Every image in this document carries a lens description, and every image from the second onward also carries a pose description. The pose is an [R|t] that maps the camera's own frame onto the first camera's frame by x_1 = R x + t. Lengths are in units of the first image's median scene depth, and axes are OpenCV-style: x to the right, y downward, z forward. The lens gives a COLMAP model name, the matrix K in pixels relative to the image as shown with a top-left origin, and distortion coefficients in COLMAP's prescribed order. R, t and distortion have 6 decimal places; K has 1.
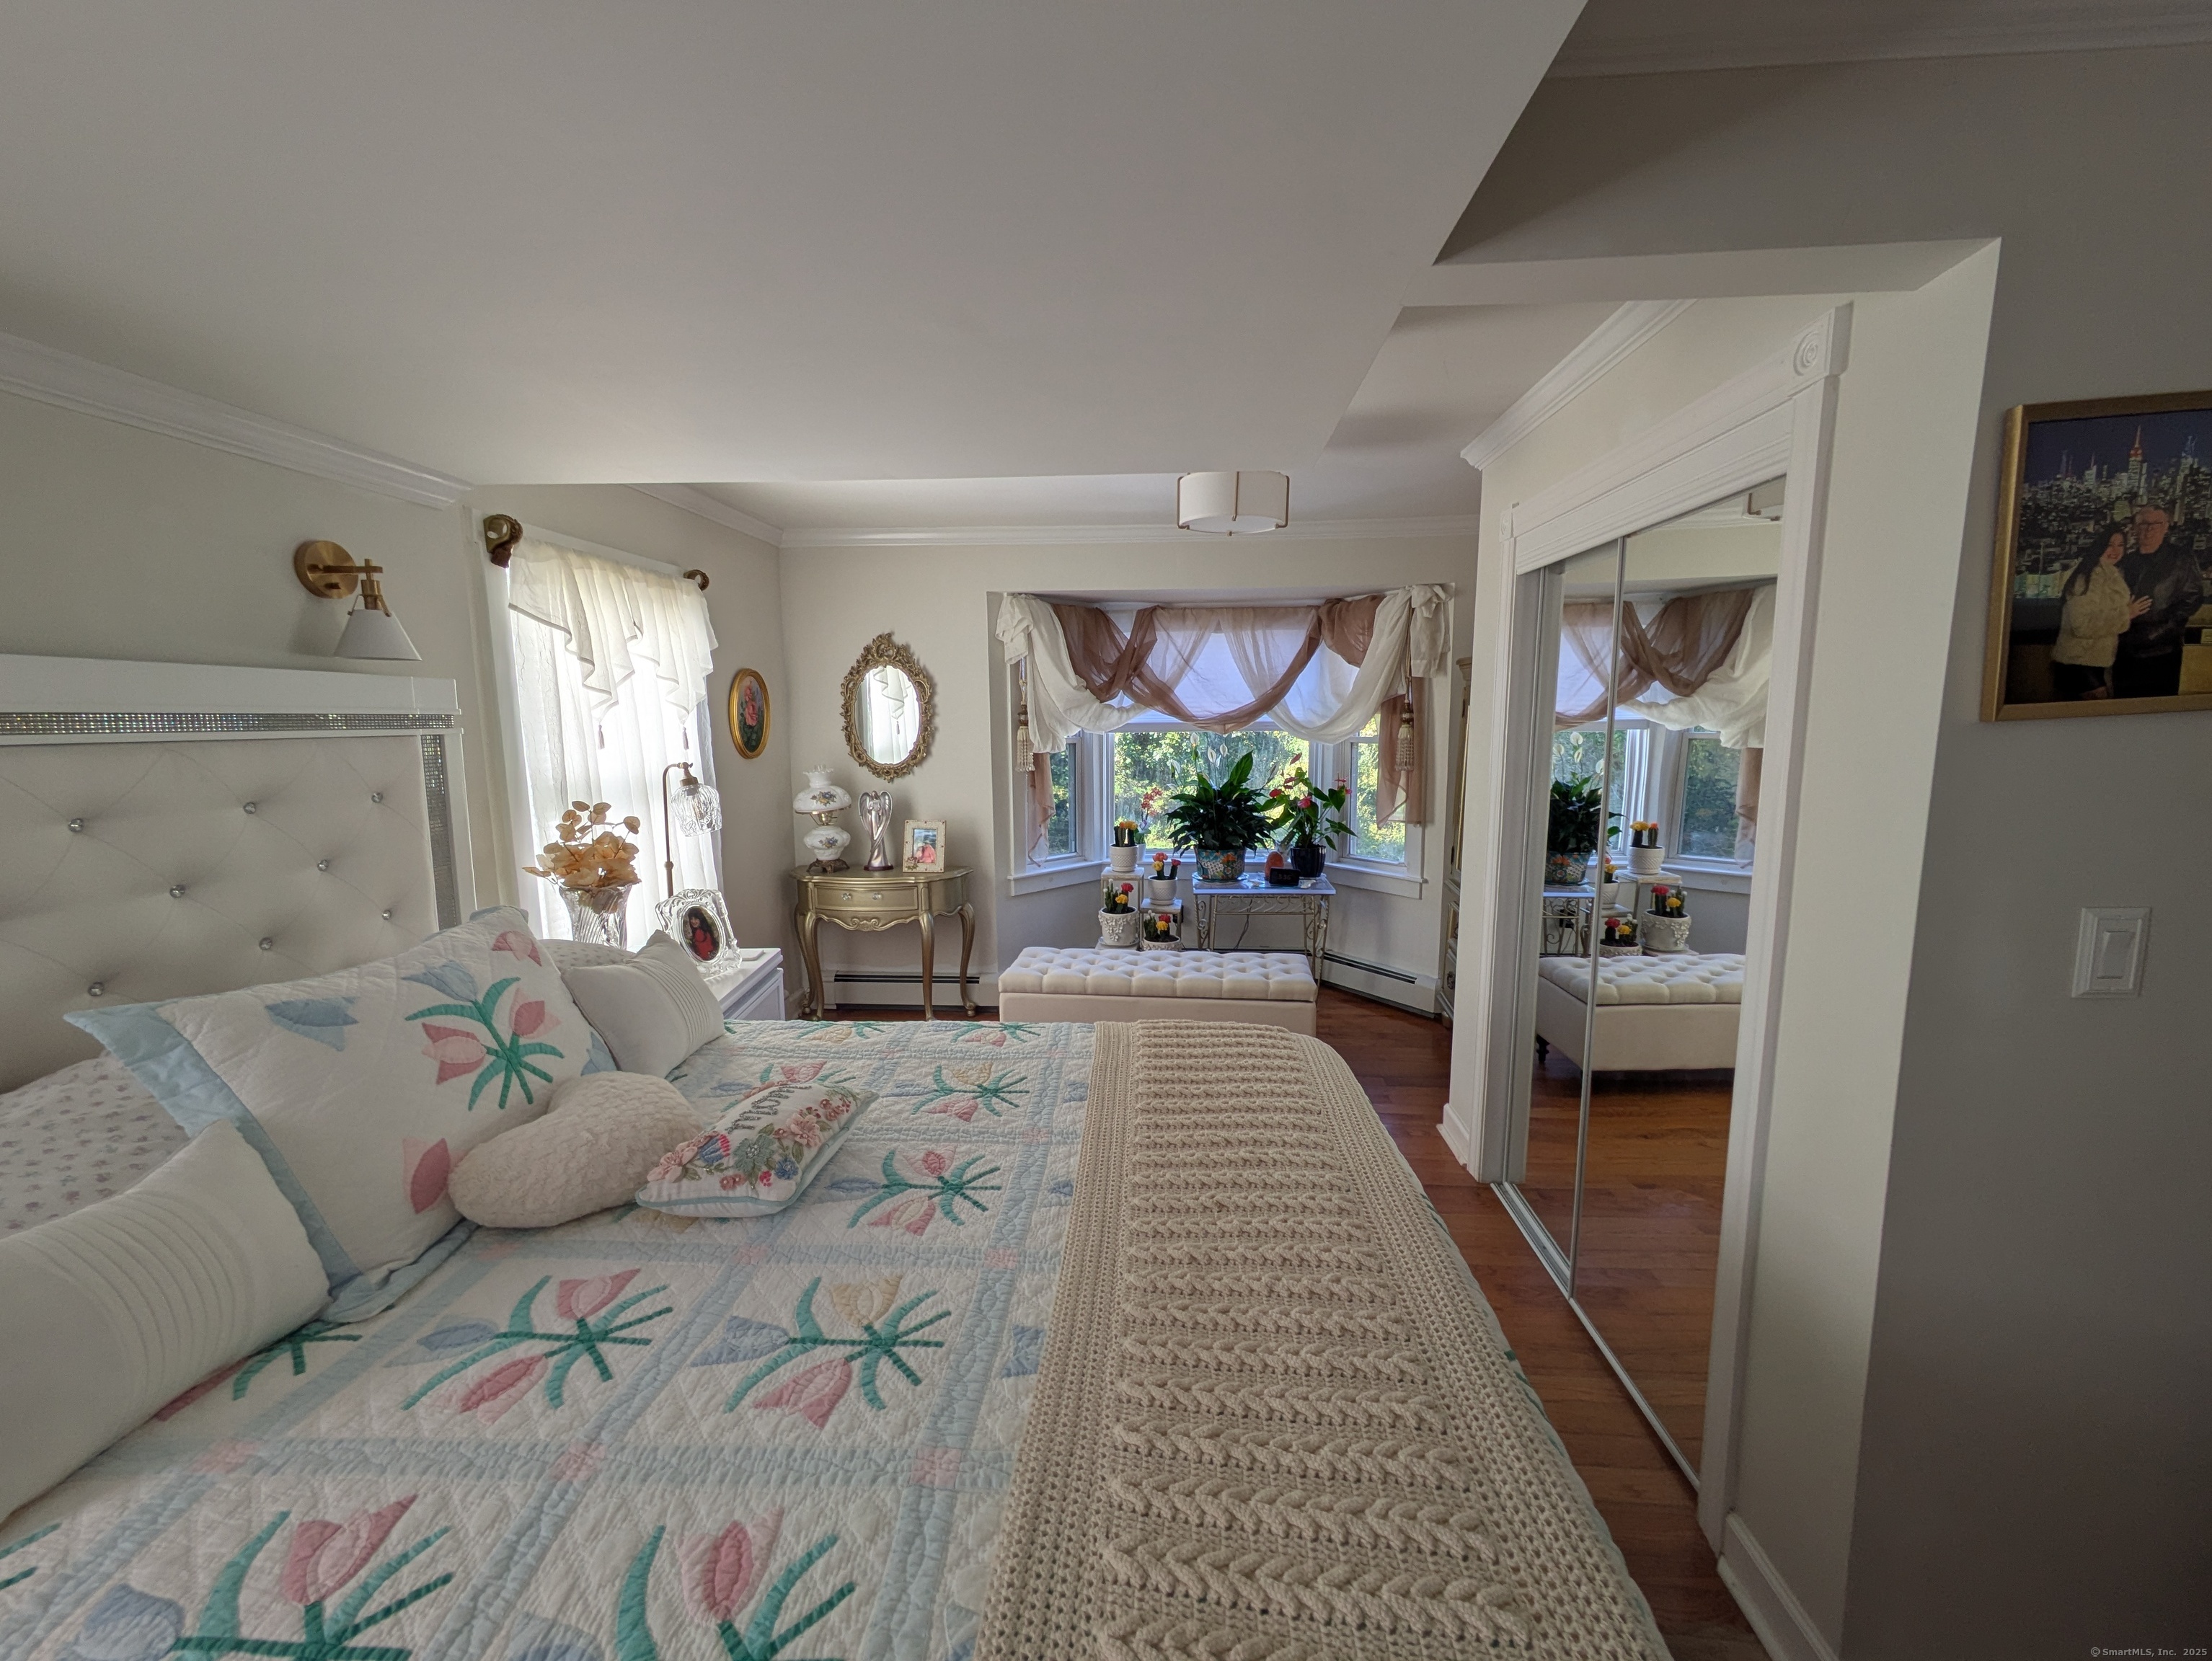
lens RADIAL K [[876.2, 0, 1116.1], [0, 876.2, 832.5], [0, 0, 1]] dist [-0.001797, 0.000522]
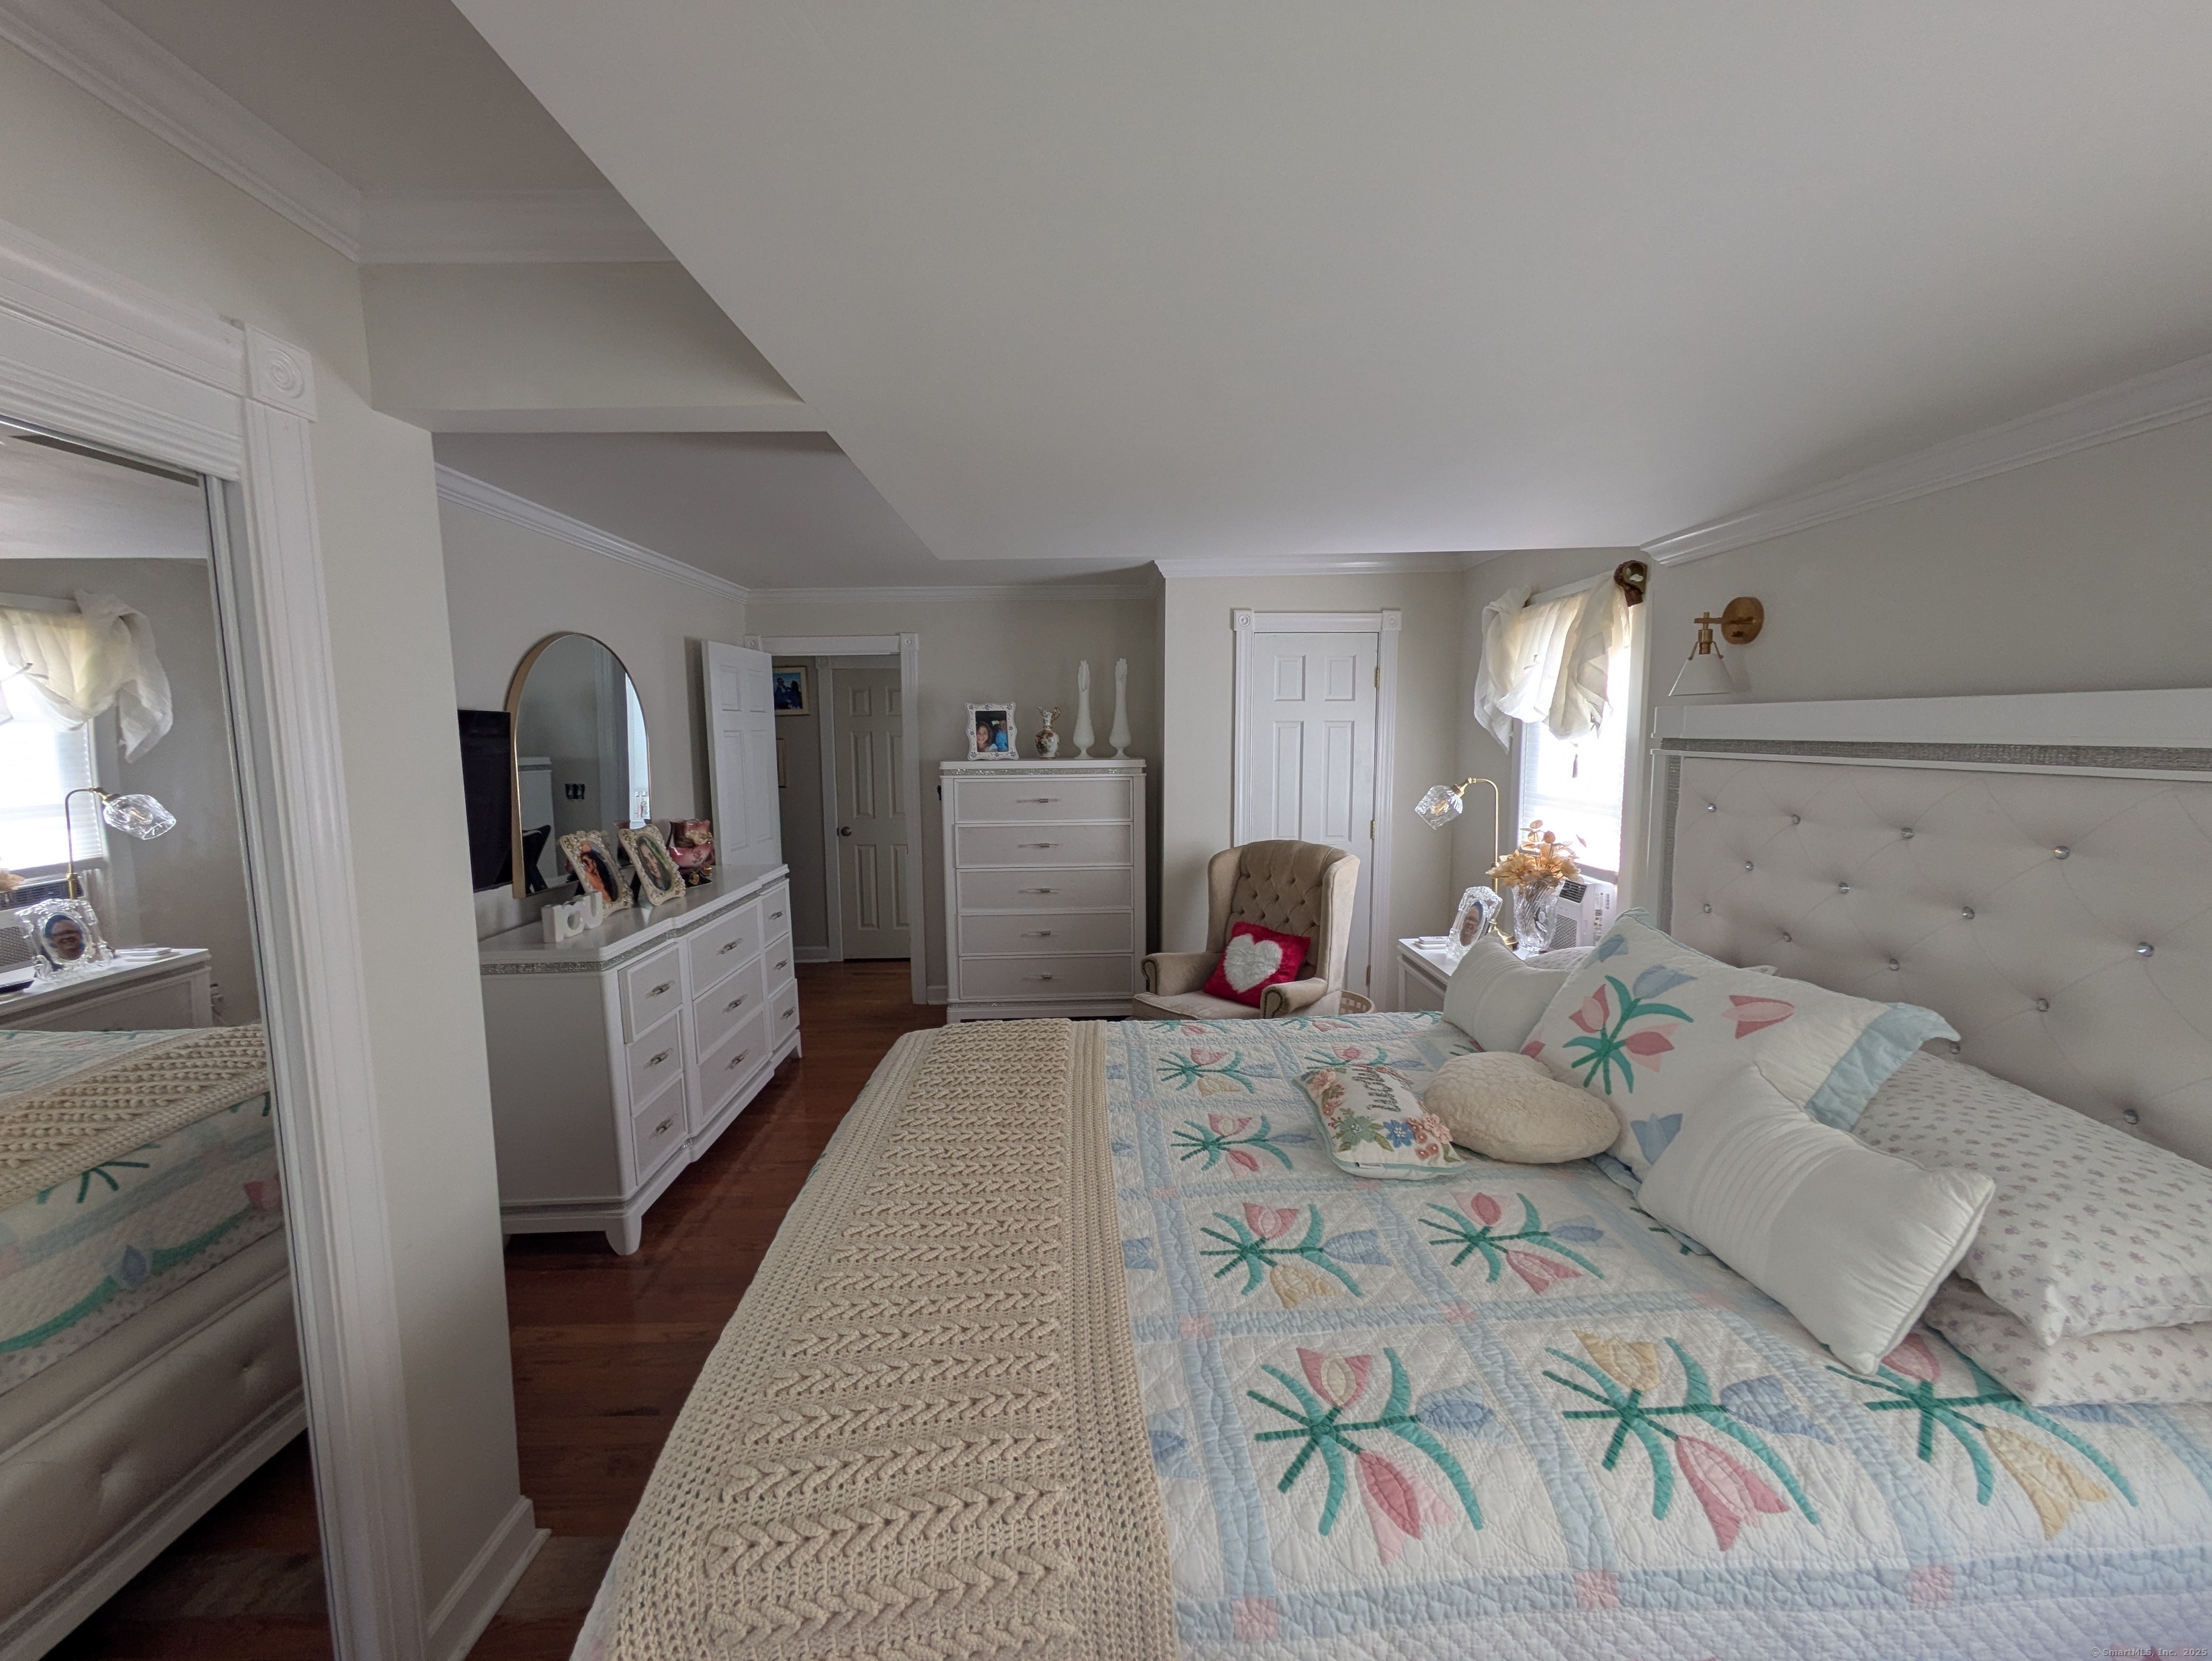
lens RADIAL K [[876.2, 0, 1113.9], [0, 876.2, 826.9], [0, 0, 1]] dist [-0.001797, 0.000522]
pose [[-0.996238, 0.016431, -0.085084, 0.040577], [-0.004240, 0.971441, 0.237243, -0.297867], [0.086552, 0.236711, -0.967717, 2.018690]]
